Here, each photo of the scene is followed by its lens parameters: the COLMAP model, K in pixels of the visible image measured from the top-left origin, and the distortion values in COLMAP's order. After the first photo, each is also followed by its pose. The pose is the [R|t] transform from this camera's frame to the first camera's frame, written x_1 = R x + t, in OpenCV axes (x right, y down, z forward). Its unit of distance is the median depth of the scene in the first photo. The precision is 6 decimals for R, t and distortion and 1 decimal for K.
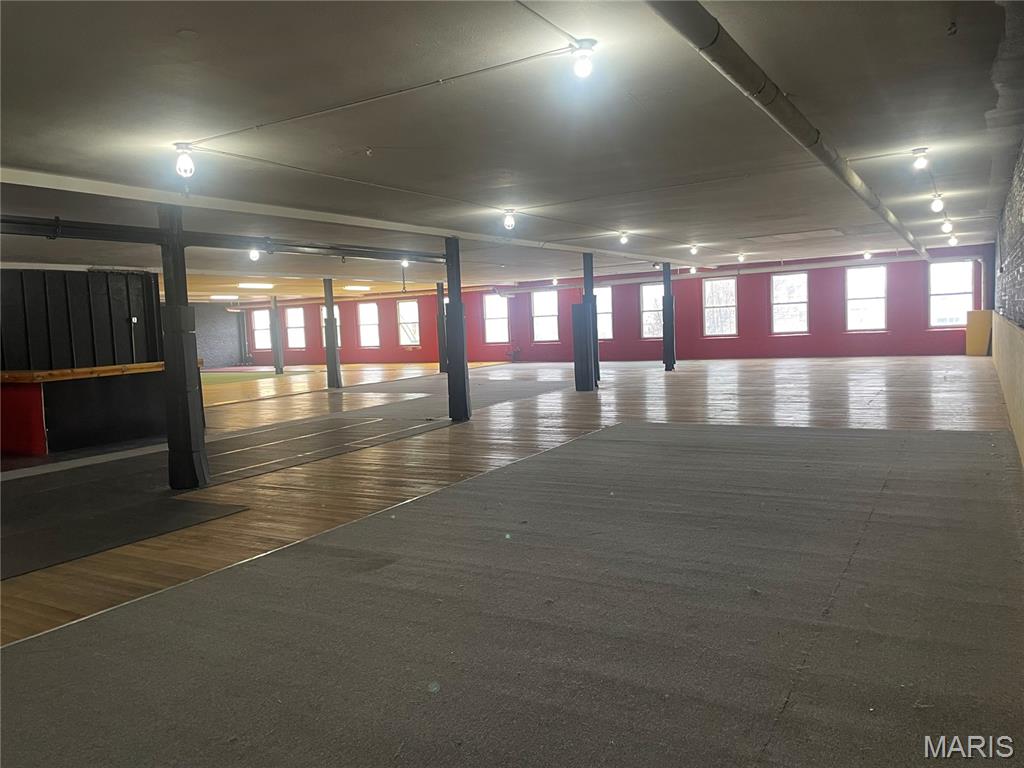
lens RADIAL K [[768.6, 0, 507.5], [0, 768.6, 383.1], [0, 0, 1]] dist [0.109379, -0.139722]
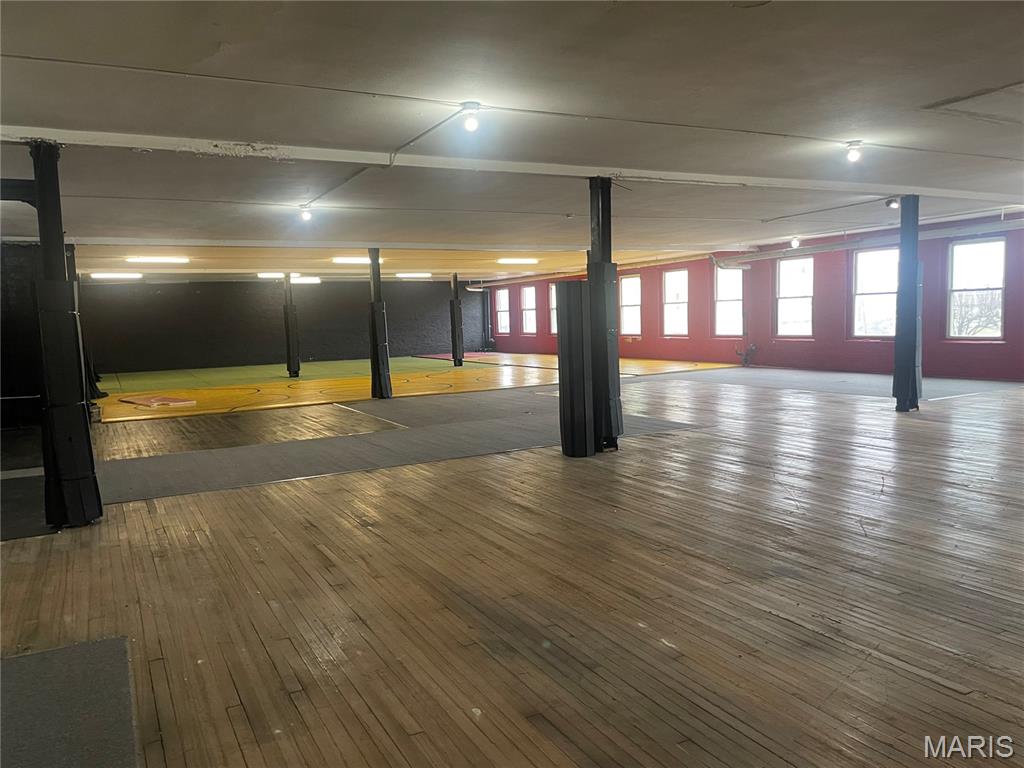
lens RADIAL K [[768.6, 0, 507.5], [0, 768.6, 383.1], [0, 0, 1]] dist [0.109379, -0.139722]
pose [[0.839662, 0.065152, -0.539187, 0.198088], [-0.046983, 0.997770, 0.047400, -0.034721], [0.541073, -0.014467, 0.840851, 0.320591]]
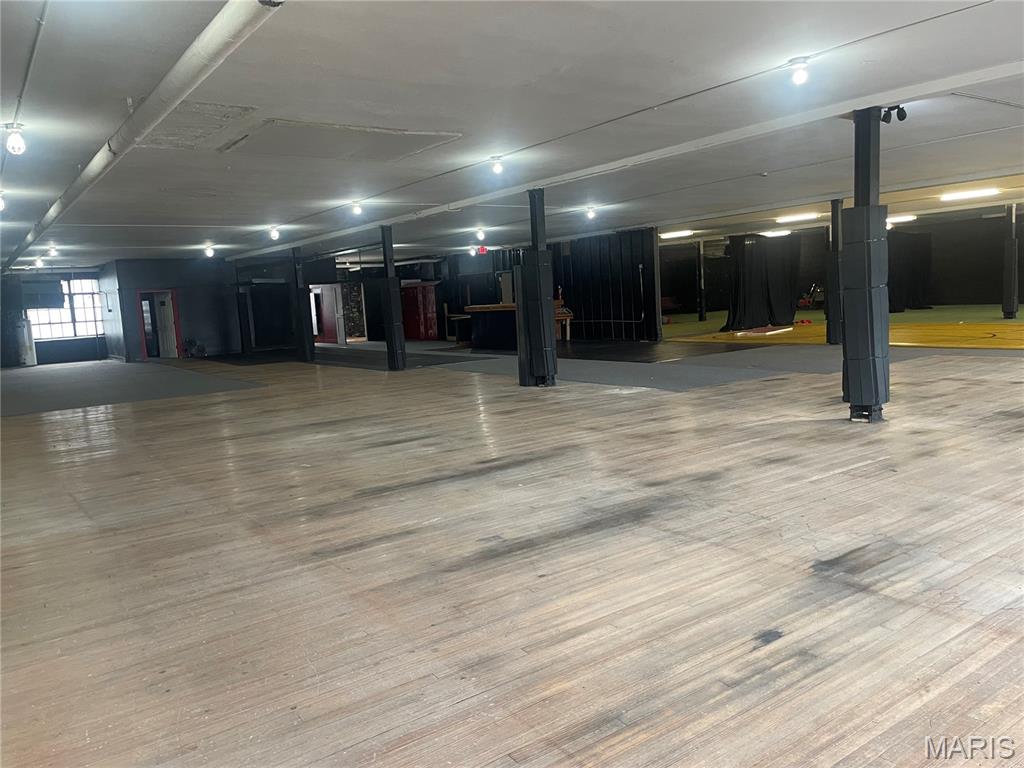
lens RADIAL K [[768.6, 0, 507.5], [0, 768.6, 383.1], [0, 0, 1]] dist [0.109379, -0.139722]
pose [[-0.412625, 0.179878, -0.892964, 0.417812], [0.009363, 0.981094, 0.193304, -0.077473], [0.910853, 0.071401, -0.406508, 0.717020]]
